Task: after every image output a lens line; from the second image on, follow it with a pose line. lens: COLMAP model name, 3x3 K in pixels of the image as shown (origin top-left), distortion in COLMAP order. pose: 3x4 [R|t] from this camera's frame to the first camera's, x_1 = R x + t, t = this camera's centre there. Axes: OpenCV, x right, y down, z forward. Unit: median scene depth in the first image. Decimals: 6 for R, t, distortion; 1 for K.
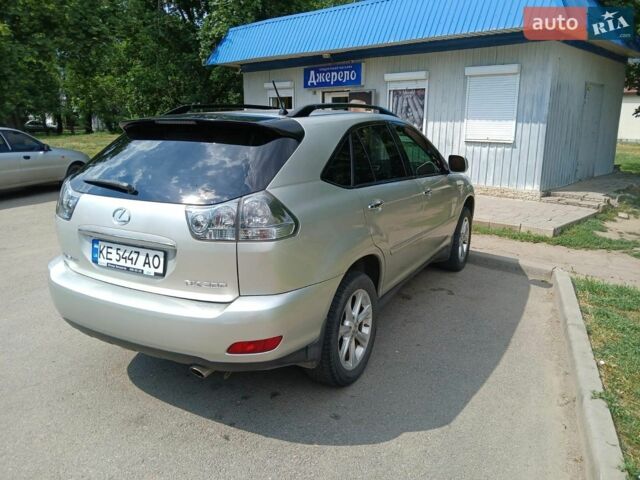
lens RADIAL K [[498.4, 0, 322.9], [0, 498.4, 239.7], [0, 0, 1]] dist [-0.037922, -0.006414]
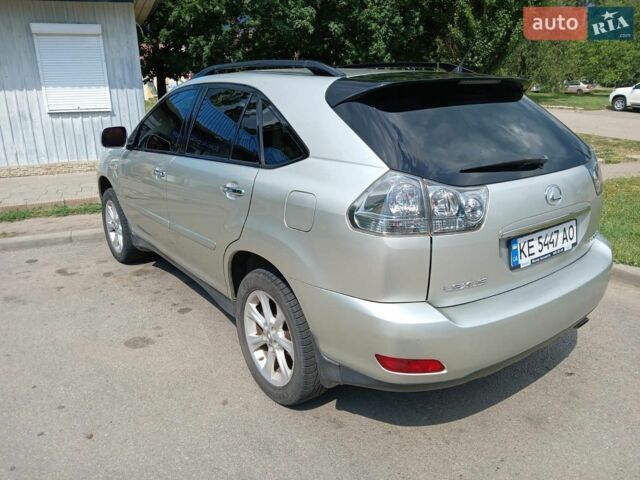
lens RADIAL K [[498.4, 0, 322.9], [0, 498.4, 242.6], [0, 0, 1]] dist [-0.037922, -0.006414]
pose [[0.403720, -0.275794, 0.872323, -0.344134], [0.217907, 0.955028, 0.201093, -0.058265], [-0.888553, 0.108900, 0.445661, 0.257116]]
